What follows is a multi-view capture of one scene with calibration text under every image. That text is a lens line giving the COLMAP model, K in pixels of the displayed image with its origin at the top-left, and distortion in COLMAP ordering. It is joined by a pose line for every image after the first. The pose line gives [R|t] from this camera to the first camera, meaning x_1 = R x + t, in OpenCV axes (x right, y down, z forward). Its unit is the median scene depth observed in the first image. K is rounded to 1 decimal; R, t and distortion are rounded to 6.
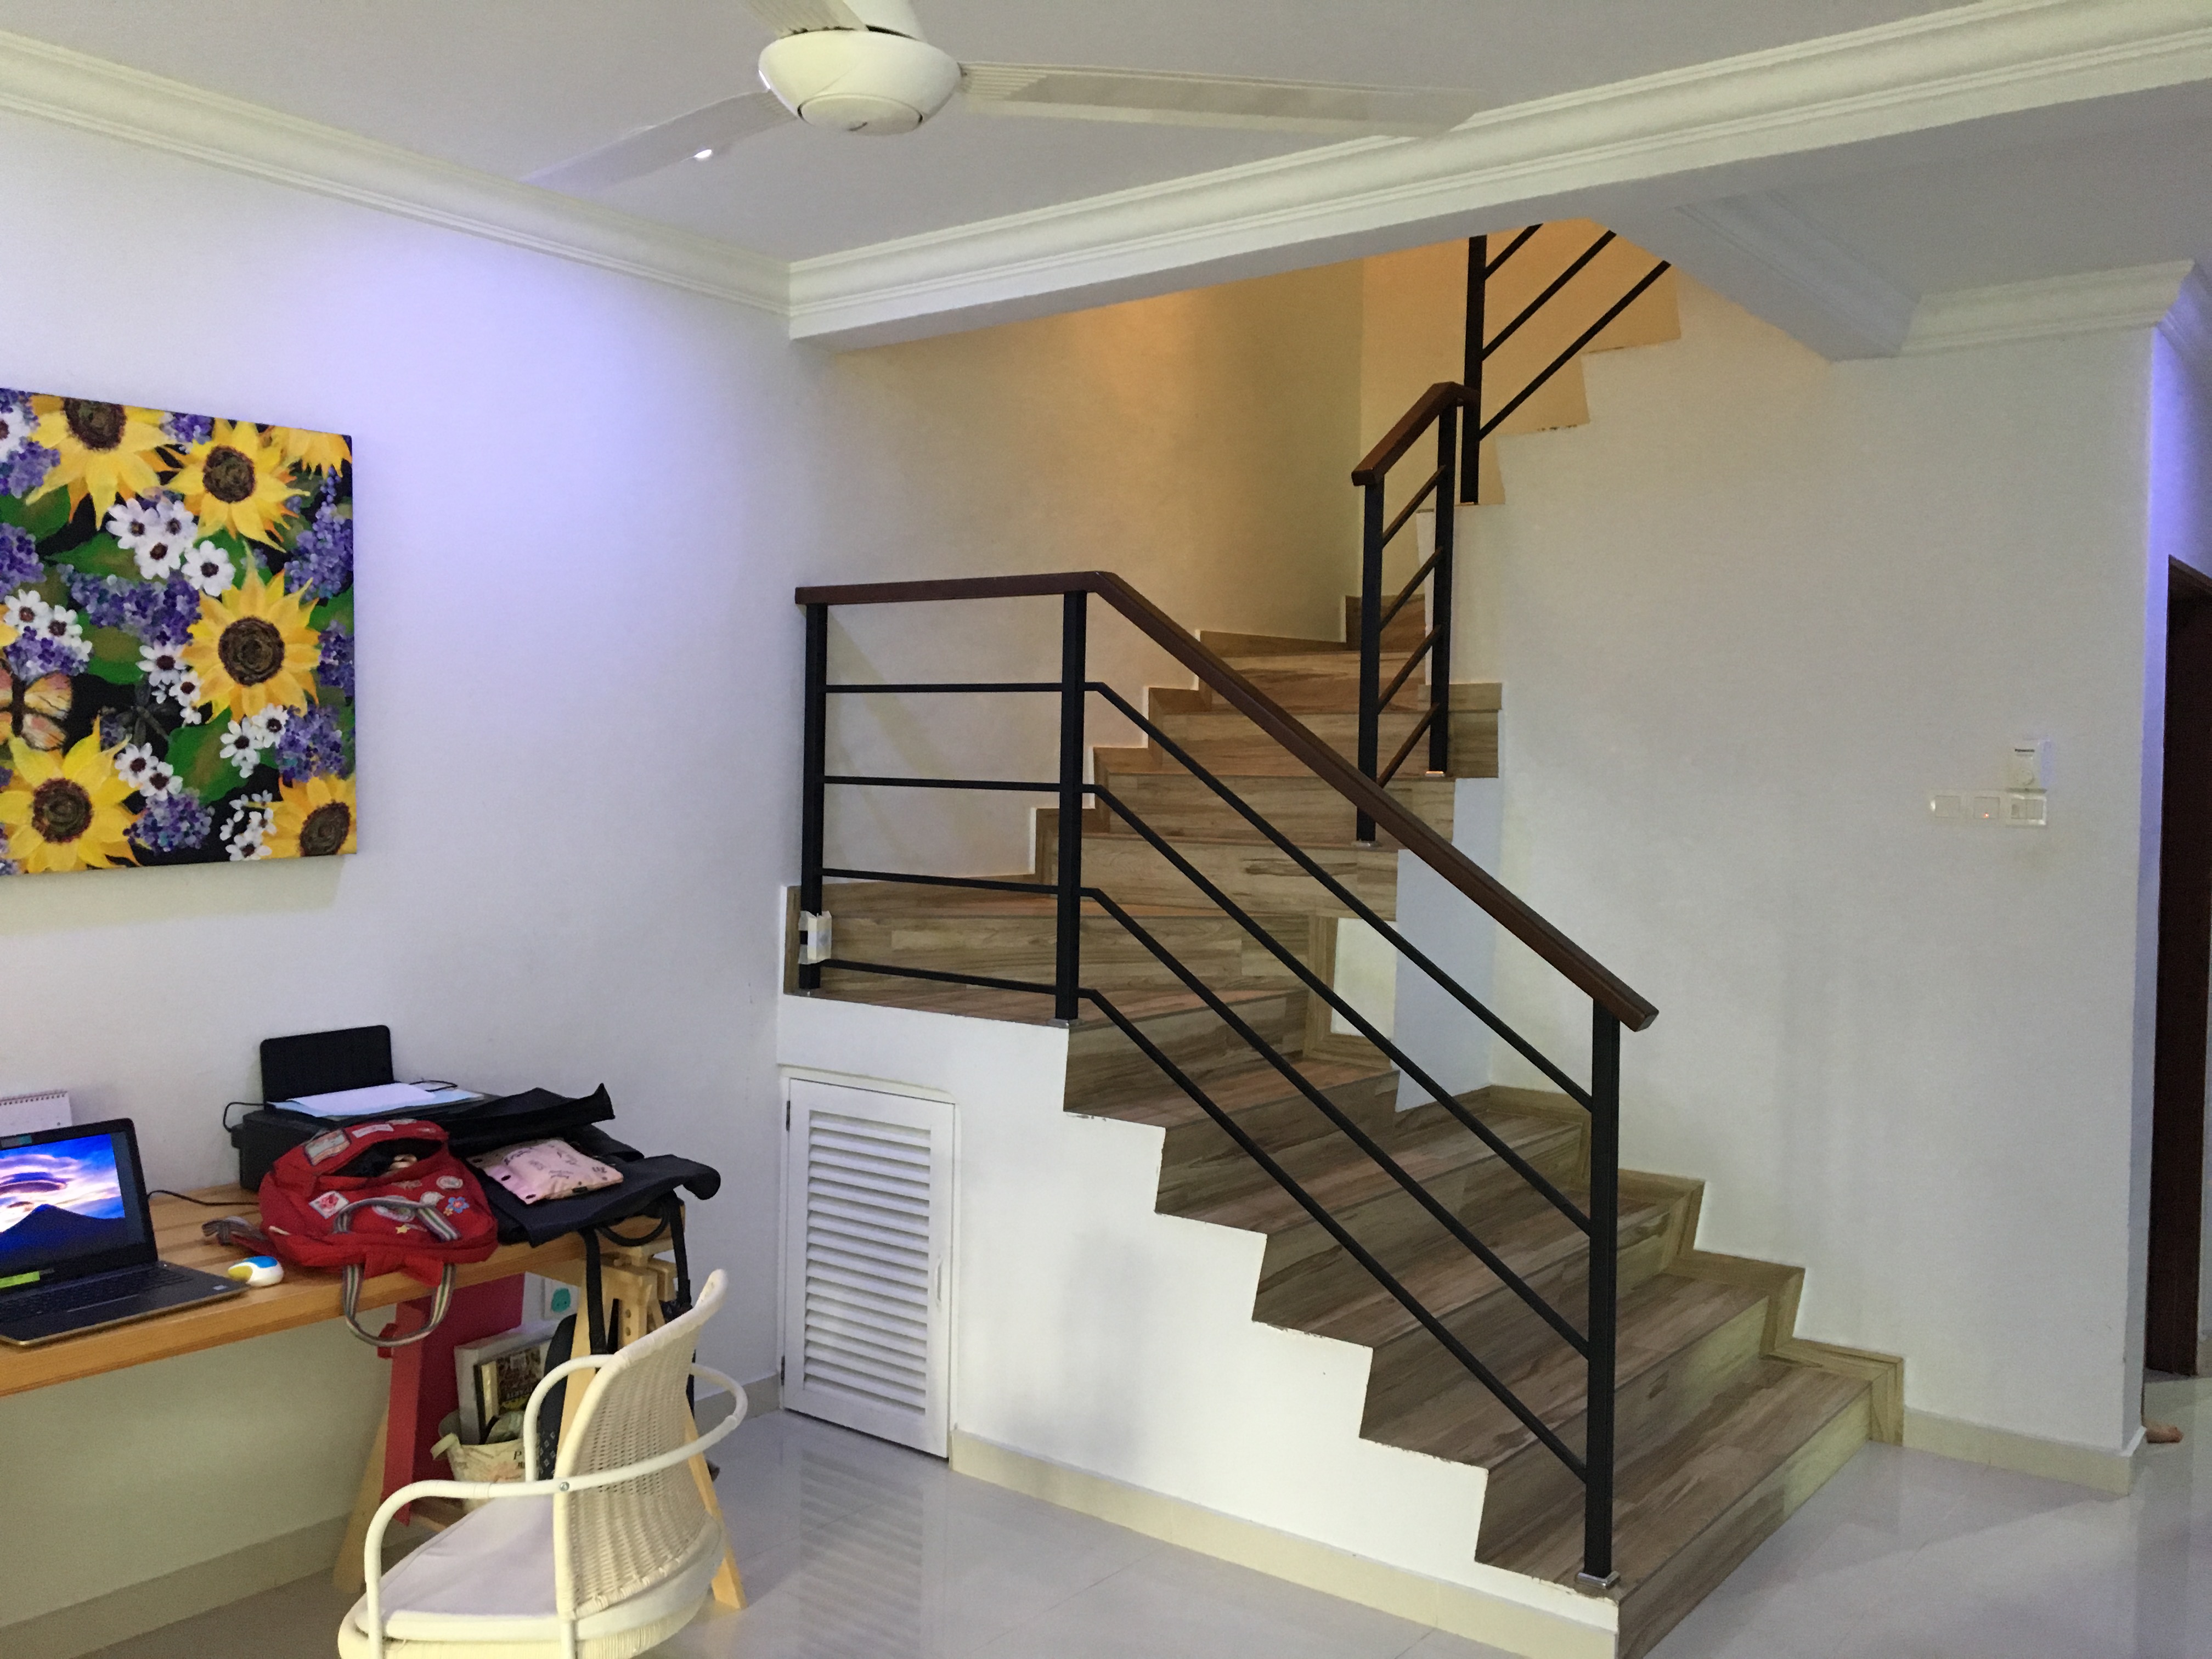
lens RADIAL K [[1865.8, 0, 1106.0], [0, 1865.8, 817.0], [0, 0, 1]] dist [0.080275, -0.125493]
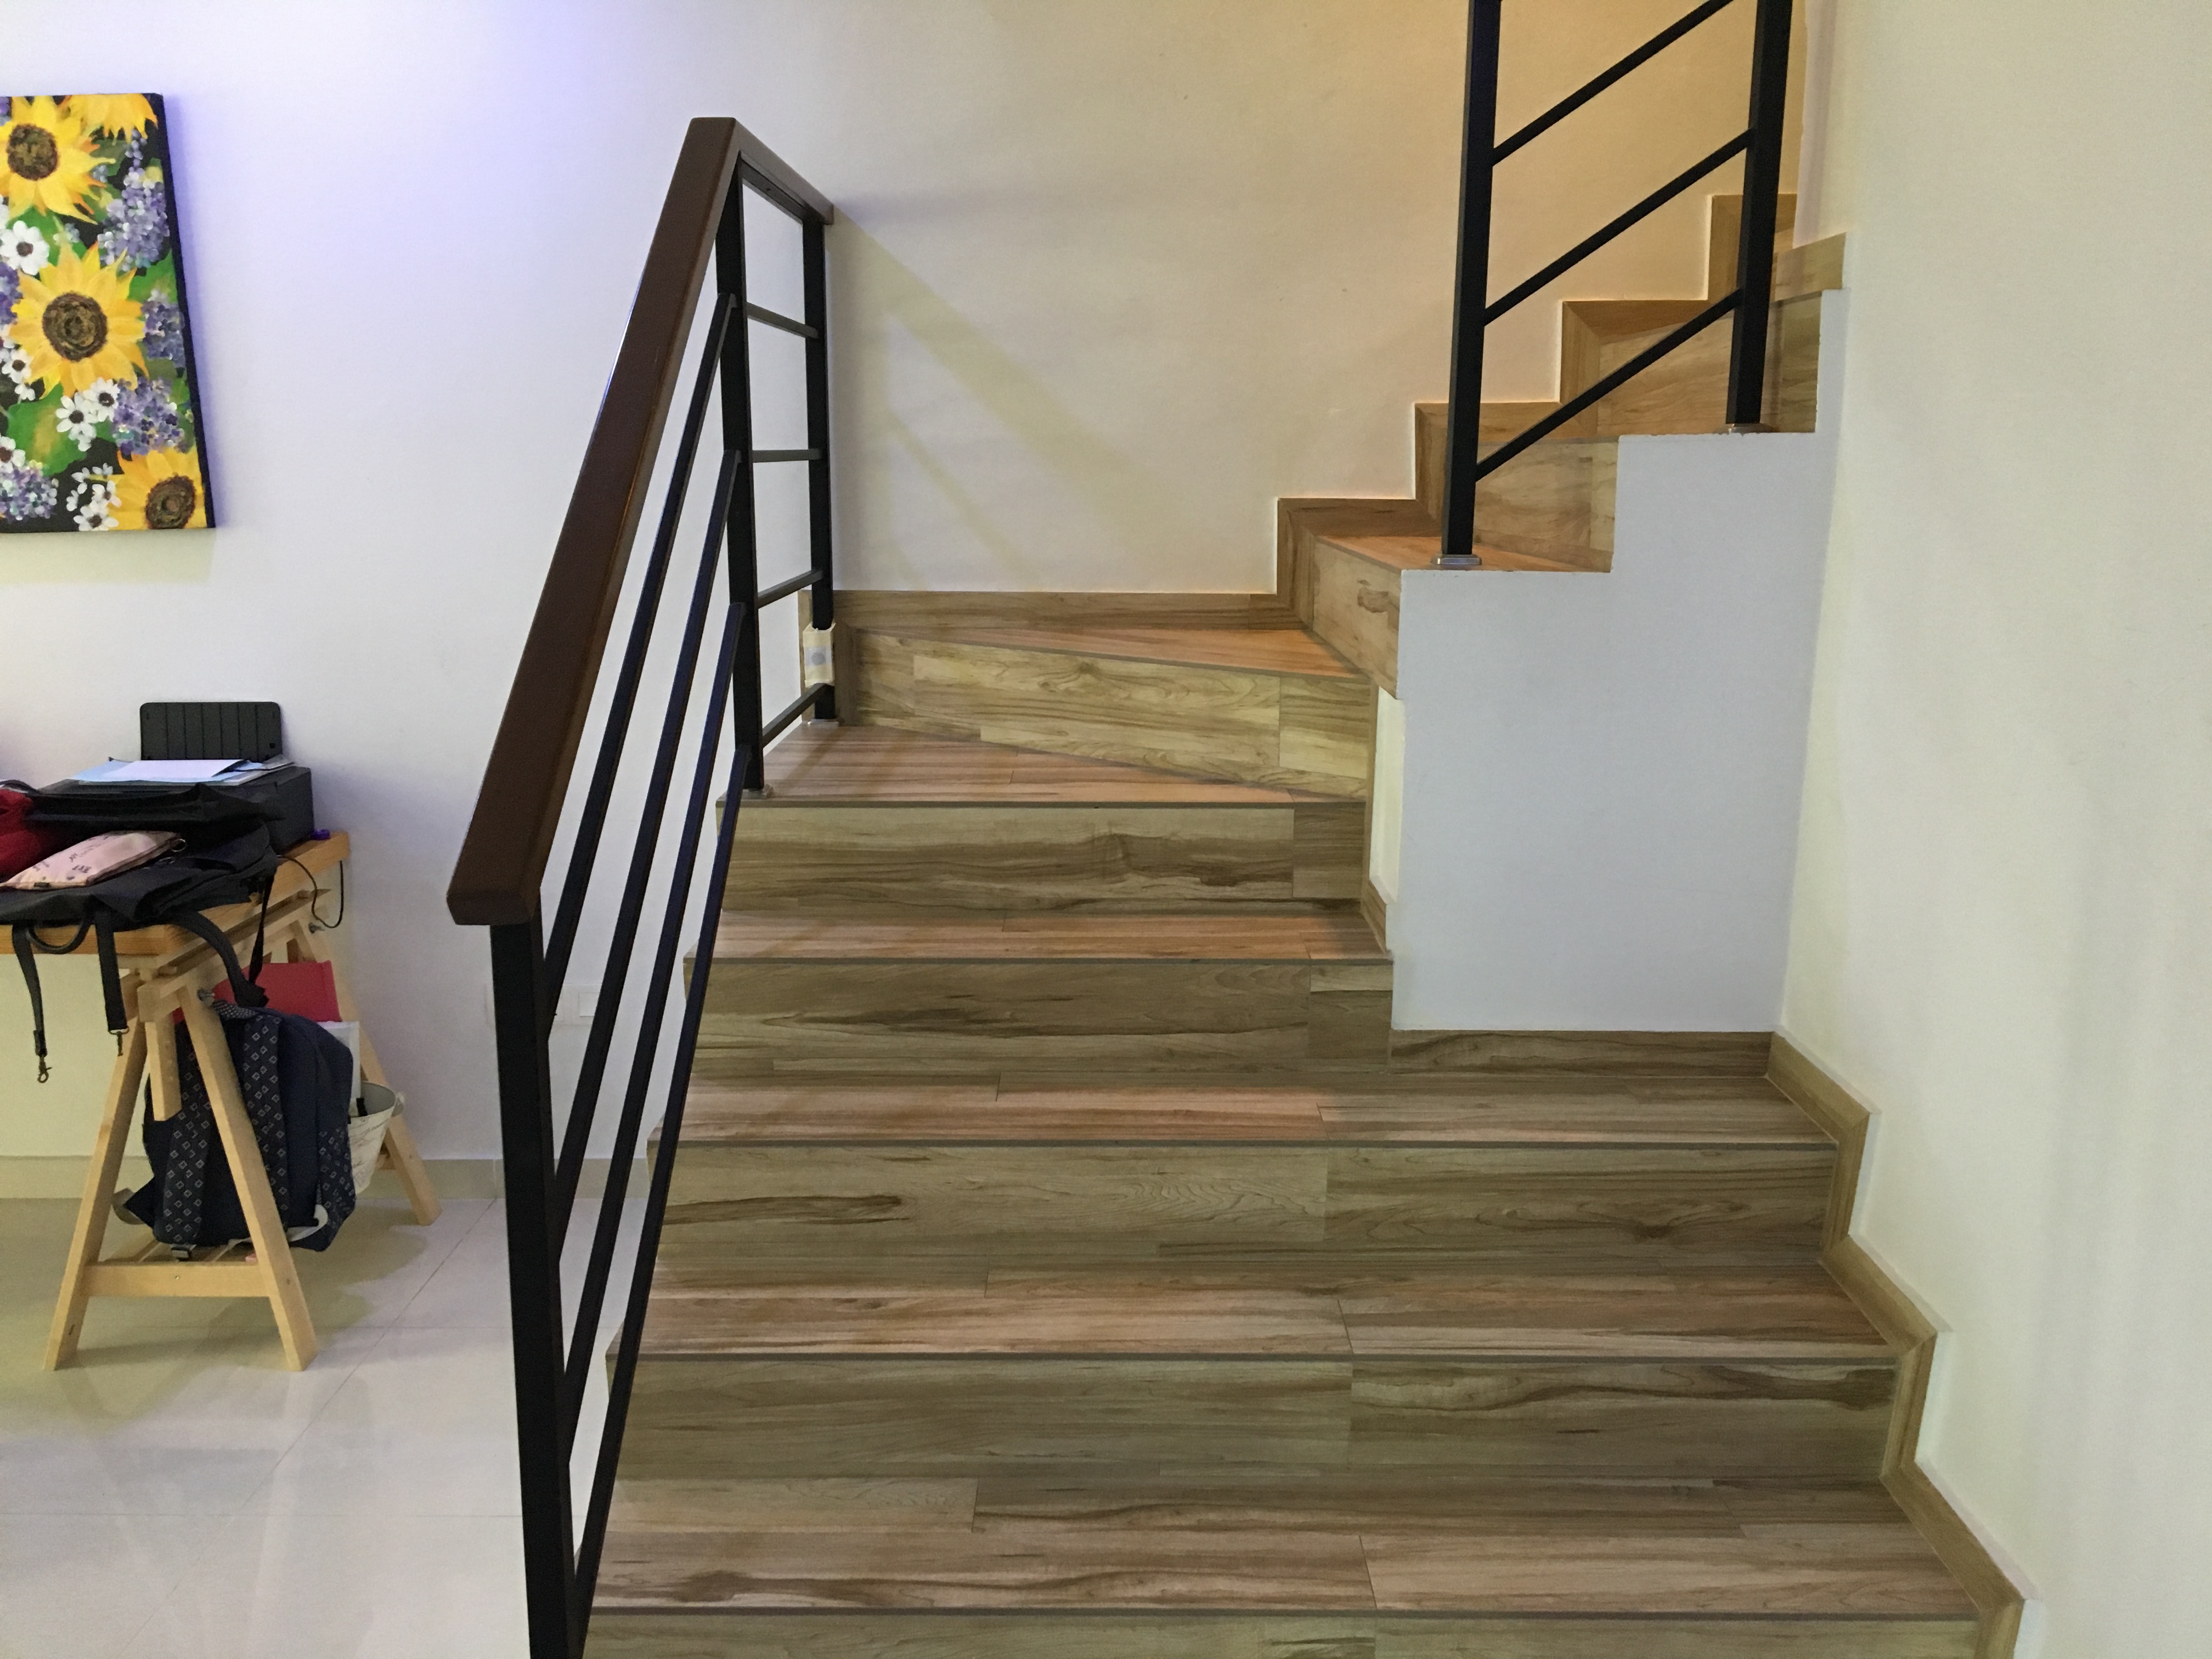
lens RADIAL K [[1865.8, 0, 996.1], [0, 1865.8, 812.5], [0, 0, 1]] dist [0.080275, -0.125493]
pose [[0.609109, 0.136587, -0.781236, 0.697260], [-0.014931, 0.986858, 0.160896, 0.000820], [0.792946, -0.086339, 0.603144, 0.748656]]
